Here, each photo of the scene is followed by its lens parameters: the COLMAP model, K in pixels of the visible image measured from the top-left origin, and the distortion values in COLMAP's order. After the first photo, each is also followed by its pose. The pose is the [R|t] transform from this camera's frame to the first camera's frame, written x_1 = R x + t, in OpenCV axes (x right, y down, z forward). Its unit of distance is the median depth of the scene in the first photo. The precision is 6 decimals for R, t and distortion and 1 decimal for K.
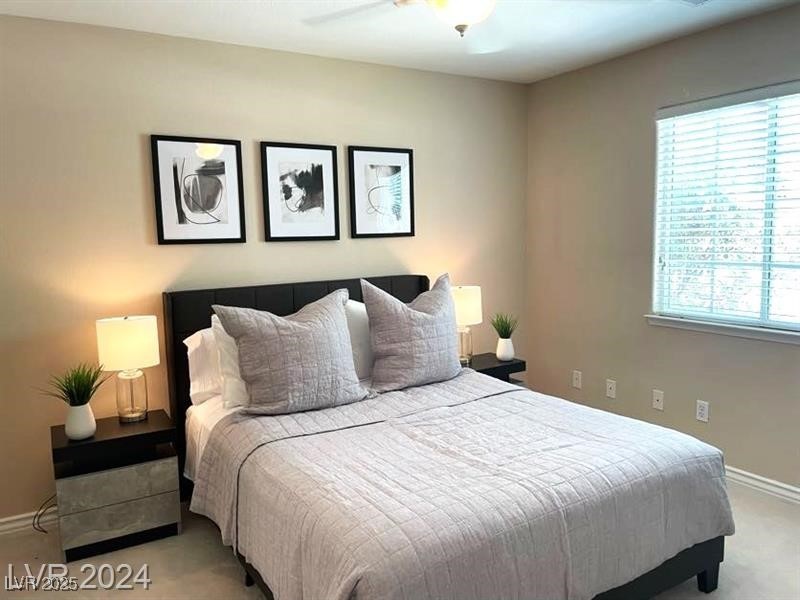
lens RADIAL K [[609.8, 0, 404.6], [0, 609.8, 300.4], [0, 0, 1]] dist [0.081695, -0.109259]
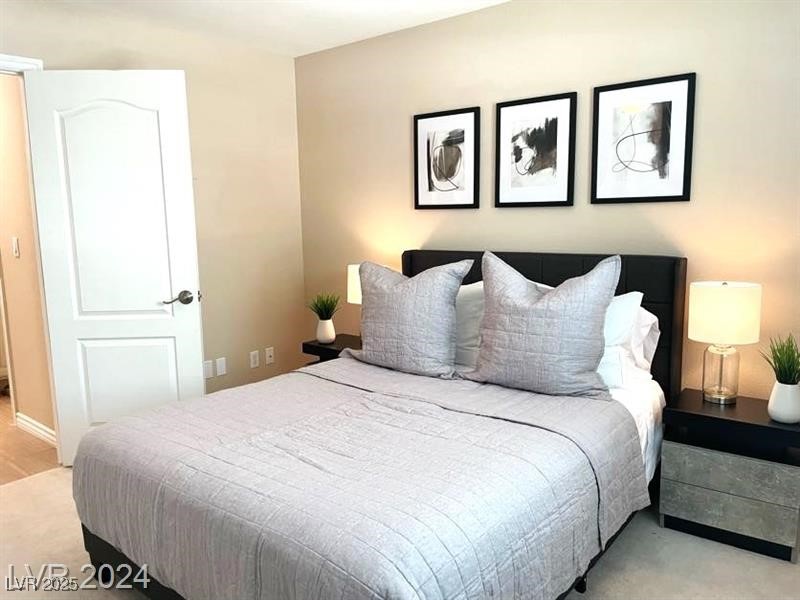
lens RADIAL K [[609.8, 0, 404.1], [0, 609.8, 301.2], [0, 0, 1]] dist [0.081695, -0.109259]
pose [[0.319759, 0.152815, -0.935095, 0.664057], [-0.103111, 0.986659, 0.125983, -0.056251], [0.941872, 0.056134, 0.331250, 0.546550]]
